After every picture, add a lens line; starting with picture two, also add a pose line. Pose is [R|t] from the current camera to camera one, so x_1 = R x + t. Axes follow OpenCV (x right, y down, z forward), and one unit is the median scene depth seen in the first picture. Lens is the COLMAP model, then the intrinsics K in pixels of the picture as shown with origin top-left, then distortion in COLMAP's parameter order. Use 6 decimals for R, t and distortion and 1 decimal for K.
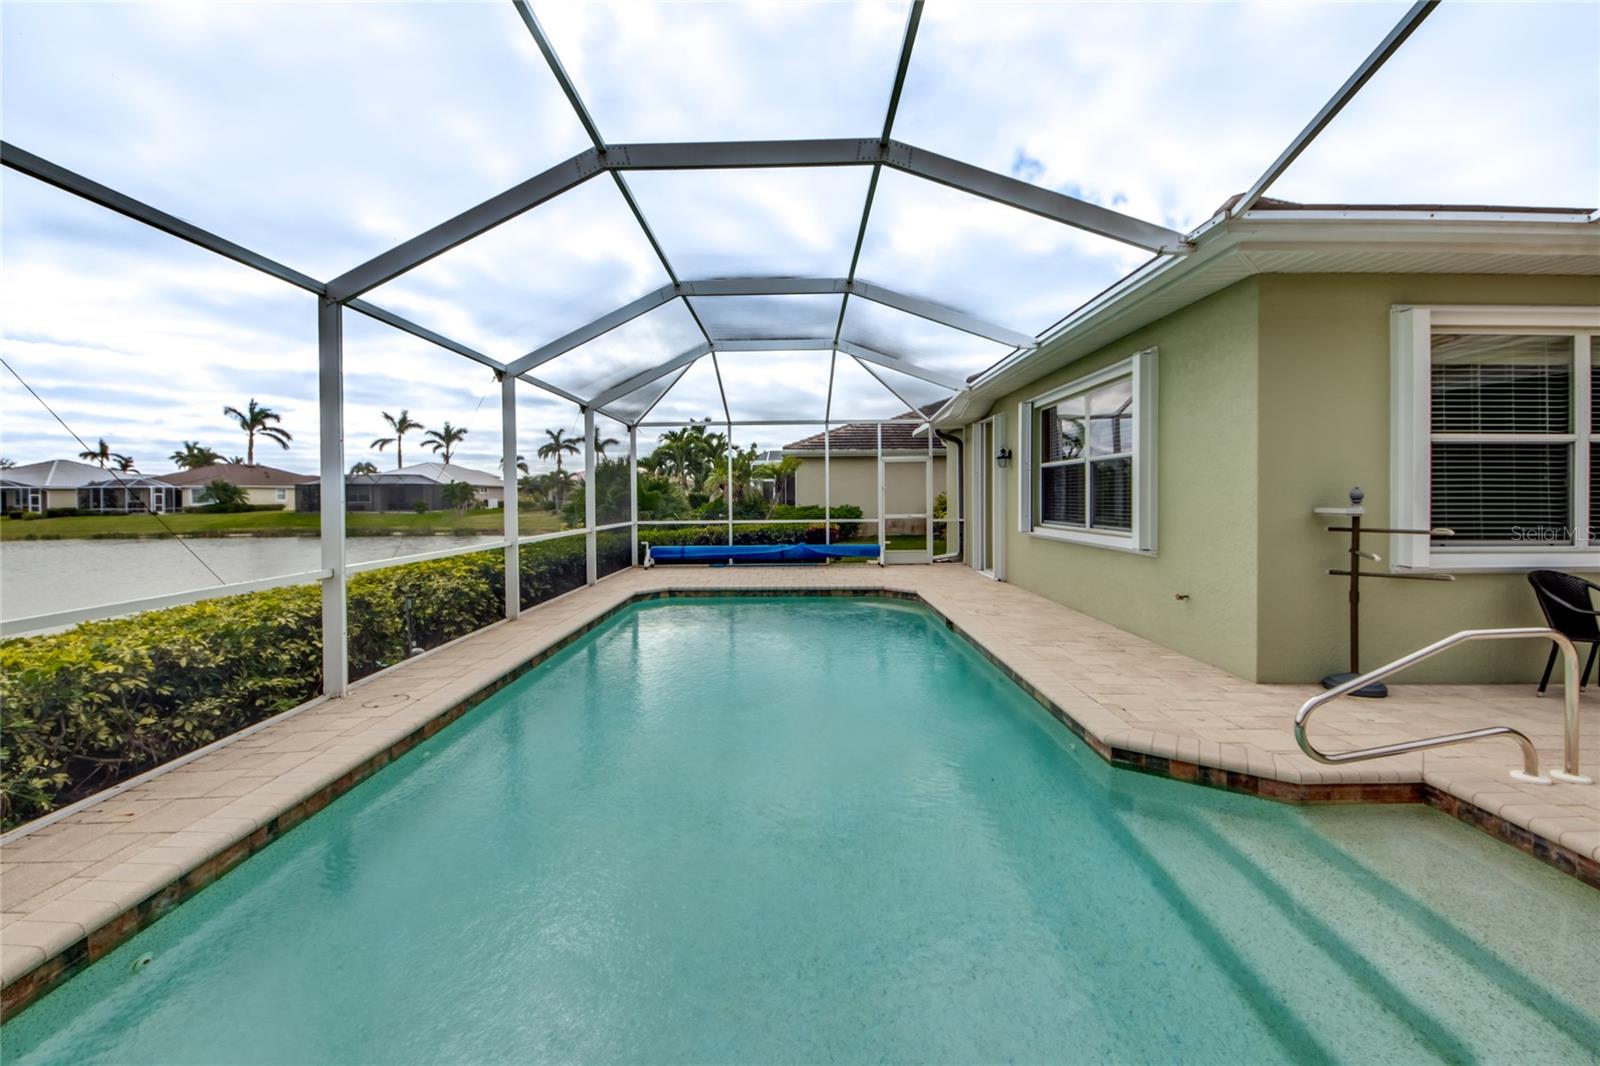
lens RADIAL K [[623.9, 0, 795.4], [0, 623.9, 511.5], [0, 0, 1]] dist [-0.012294, -0.002798]
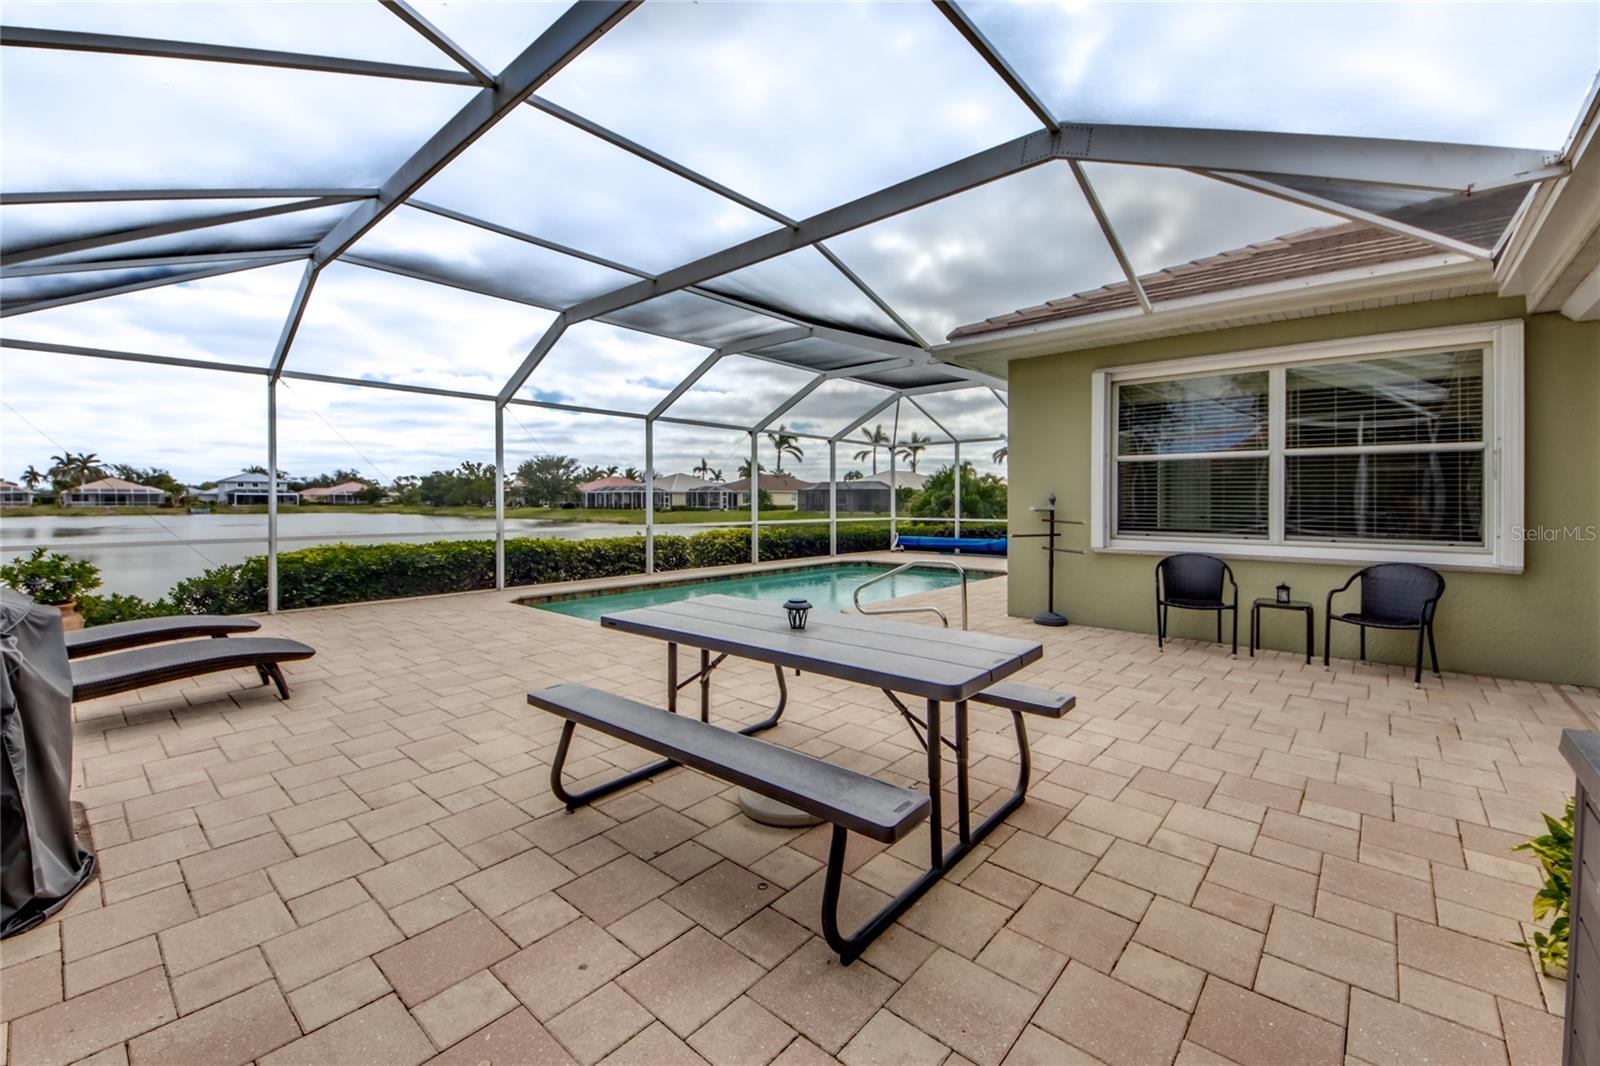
lens RADIAL K [[673.9, 0, 828.7], [0, 673.9, 539.7], [0, 0, 1]] dist [-0.016498, -0.004058]
pose [[0.776947, 0.044729, -0.627976, 0.787126], [-0.024692, 0.998870, 0.040597, 0.012616], [0.629082, -0.016036, 0.777173, -0.346678]]
